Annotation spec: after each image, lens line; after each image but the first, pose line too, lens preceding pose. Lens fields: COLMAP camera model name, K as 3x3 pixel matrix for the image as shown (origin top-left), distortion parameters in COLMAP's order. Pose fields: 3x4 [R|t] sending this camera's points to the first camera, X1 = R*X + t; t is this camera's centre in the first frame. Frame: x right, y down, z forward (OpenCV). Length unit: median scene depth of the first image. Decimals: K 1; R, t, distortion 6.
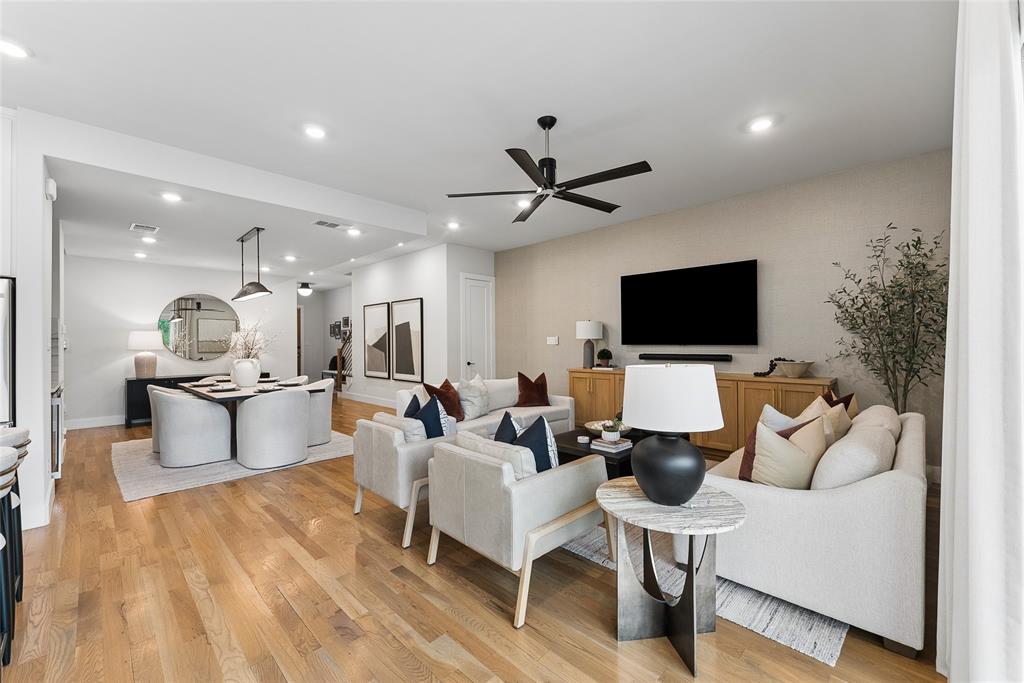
lens RADIAL K [[414.4, 0, 511.3], [0, 414.4, 335.9], [0, 0, 1]] dist [0.001529, 0.000077]
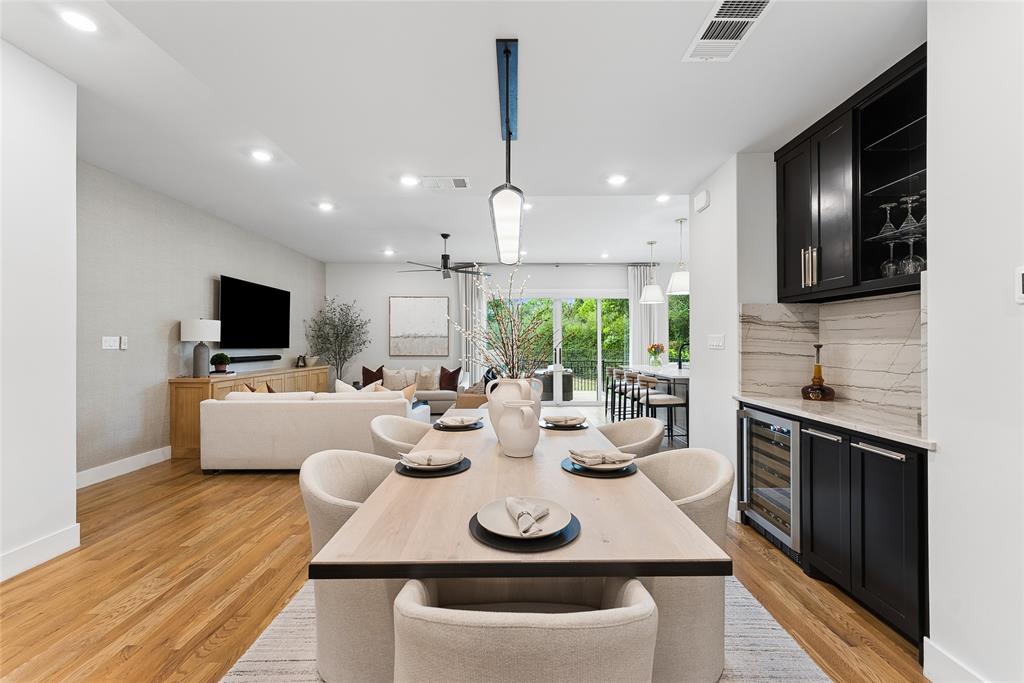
lens RADIAL K [[414.4, 0, 513.8], [0, 414.4, 342.2], [0, 0, 1]] dist [0.001529, 0.000077]
pose [[-0.703710, 0.014685, 0.710336, -0.925043], [-0.002871, 0.999719, -0.023513, 0.029227], [-0.710482, -0.018586, -0.703470, 1.284160]]
